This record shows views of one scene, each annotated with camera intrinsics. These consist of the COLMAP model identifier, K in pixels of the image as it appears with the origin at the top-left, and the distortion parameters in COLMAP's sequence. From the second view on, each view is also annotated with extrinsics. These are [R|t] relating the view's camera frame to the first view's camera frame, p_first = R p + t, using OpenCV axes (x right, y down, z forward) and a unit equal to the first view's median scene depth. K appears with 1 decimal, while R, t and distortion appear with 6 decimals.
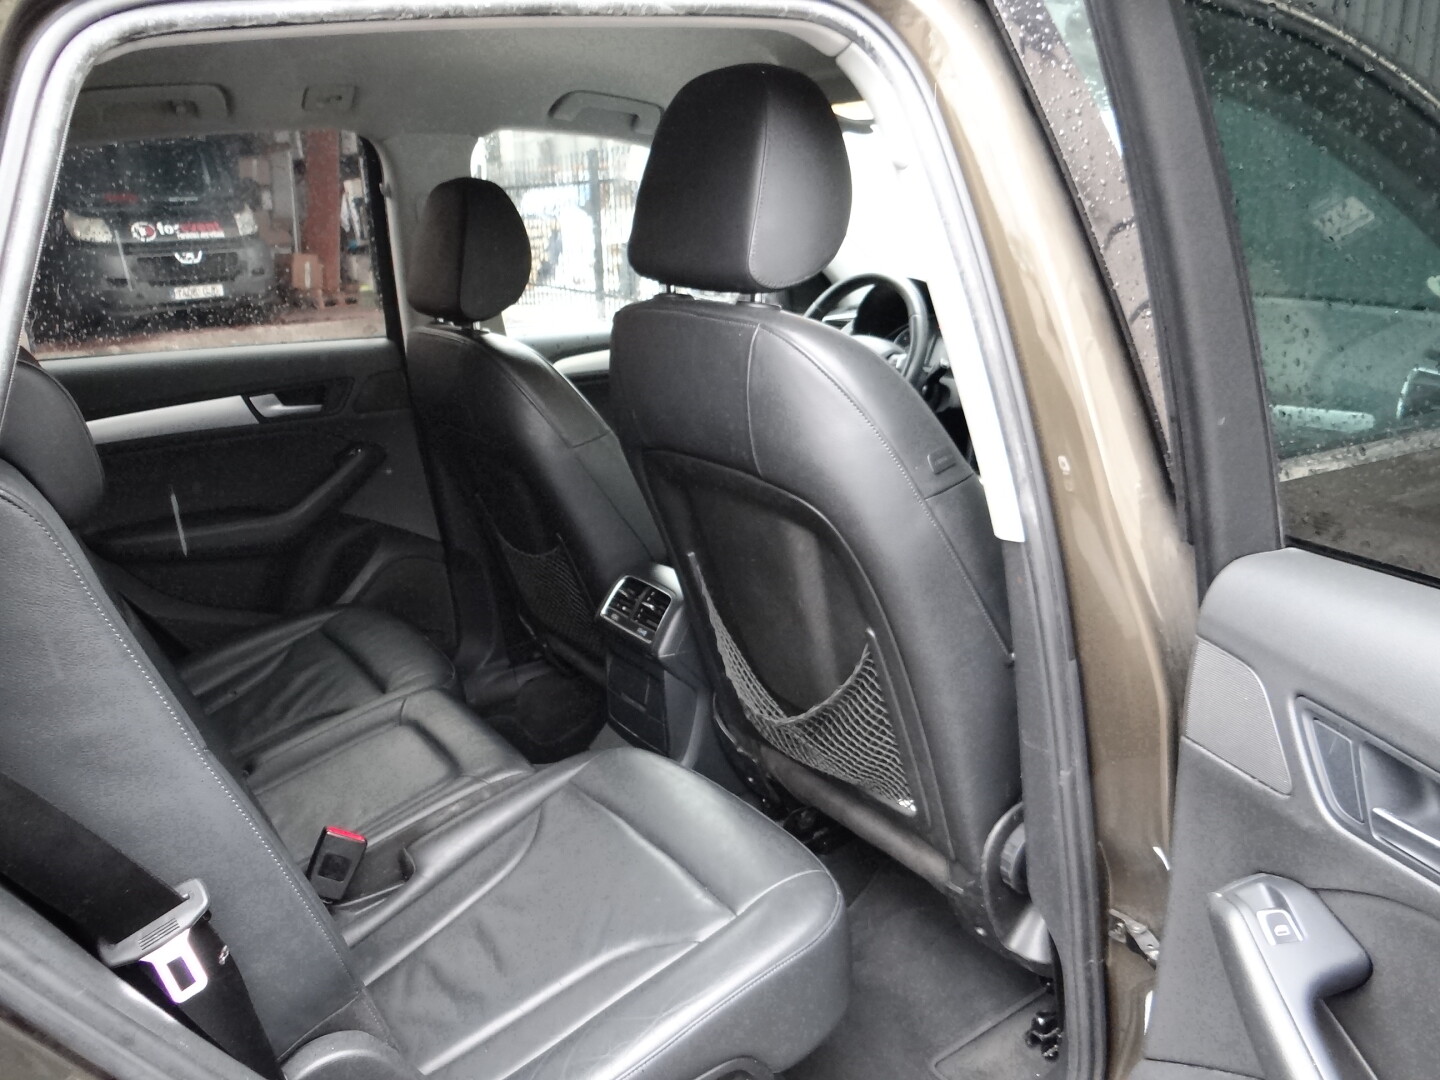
lens RADIAL K [[1145.8, 0, 708.4], [0, 1145.8, 533.8], [0, 0, 1]] dist [0.001576, -0.000862]
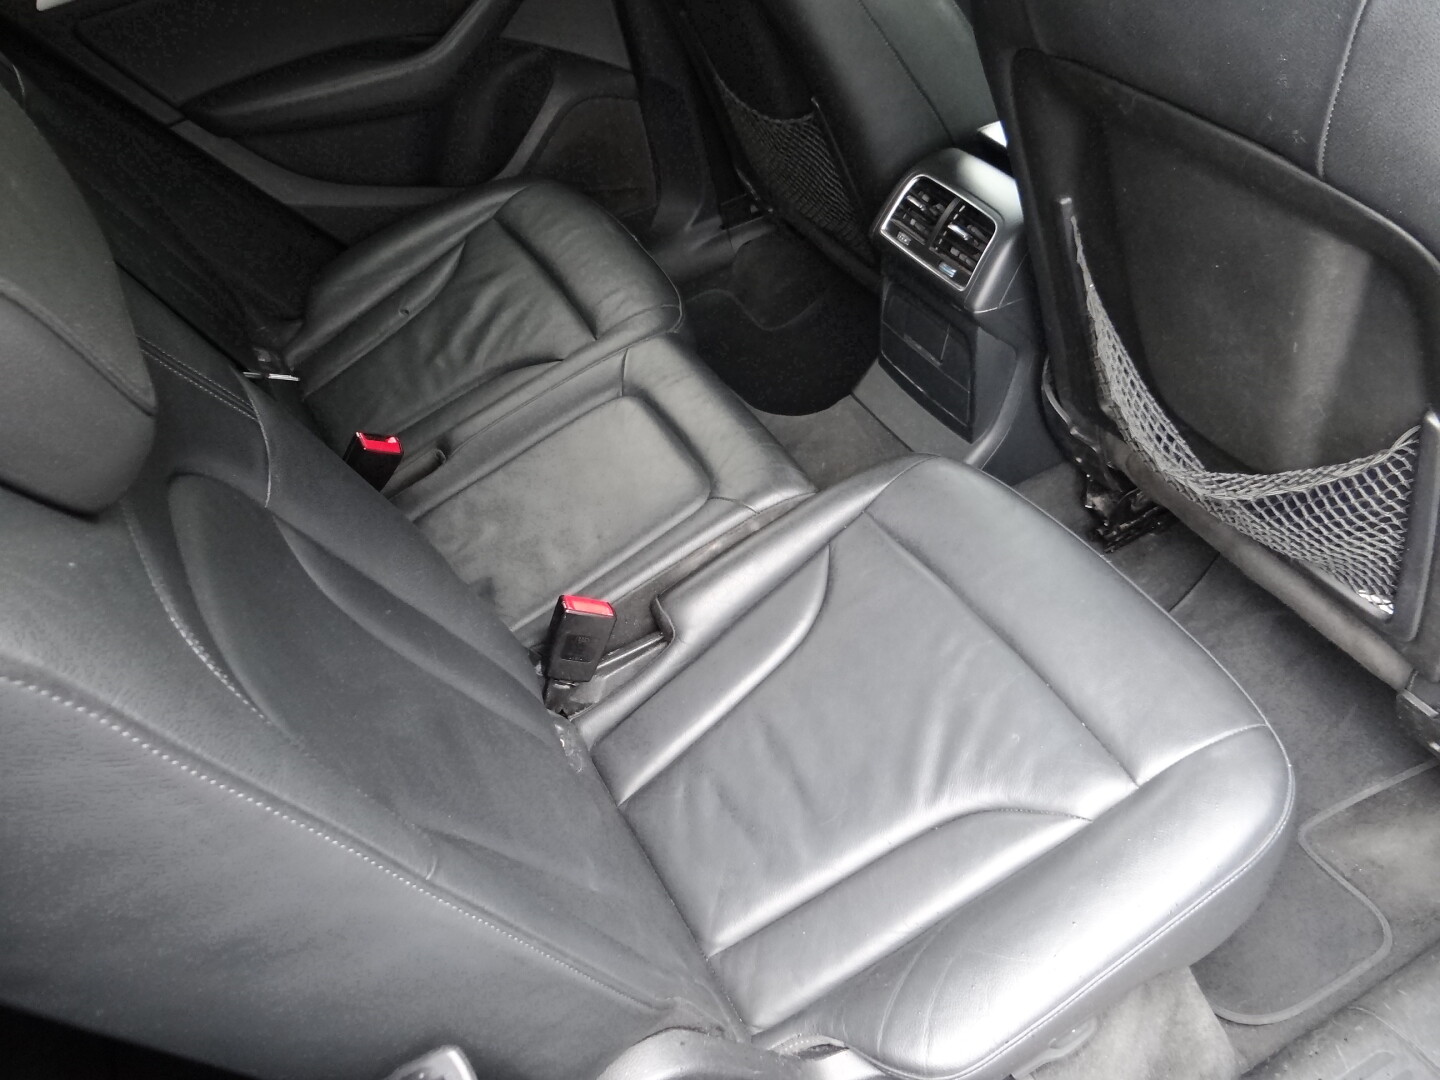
lens RADIAL K [[1145.8, 0, 708.4], [0, 1145.8, 533.8], [0, 0, 1]] dist [0.001576, -0.000862]
pose [[0.991834, 0.029257, -0.124137, -0.114126], [0.033724, 0.878524, 0.476505, -0.116111], [0.122999, -0.476801, 0.870363, 0.291550]]
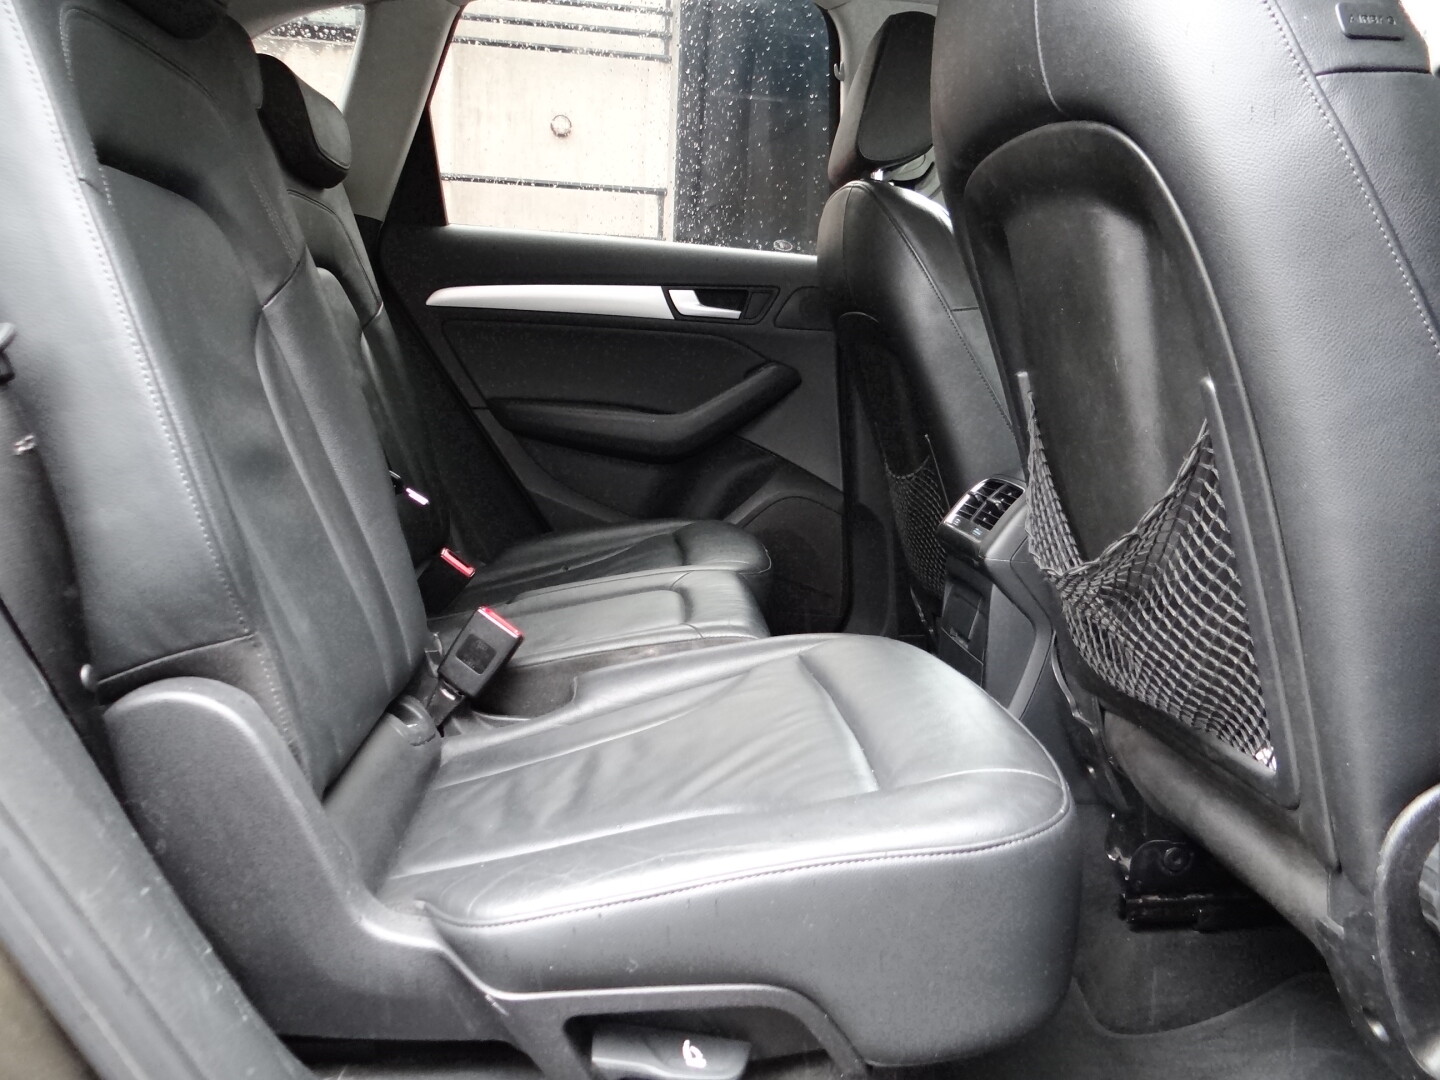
lens RADIAL K [[1138.7, 0, 705.6], [0, 1138.7, 536.6], [0, 0, 1]] dist [0.002915, -0.012151]
pose [[0.855436, 0.151568, -0.495234, 0.159274], [-0.220631, 0.971760, -0.083693, 0.191473], [0.468564, 0.180858, 0.864719, 0.286612]]
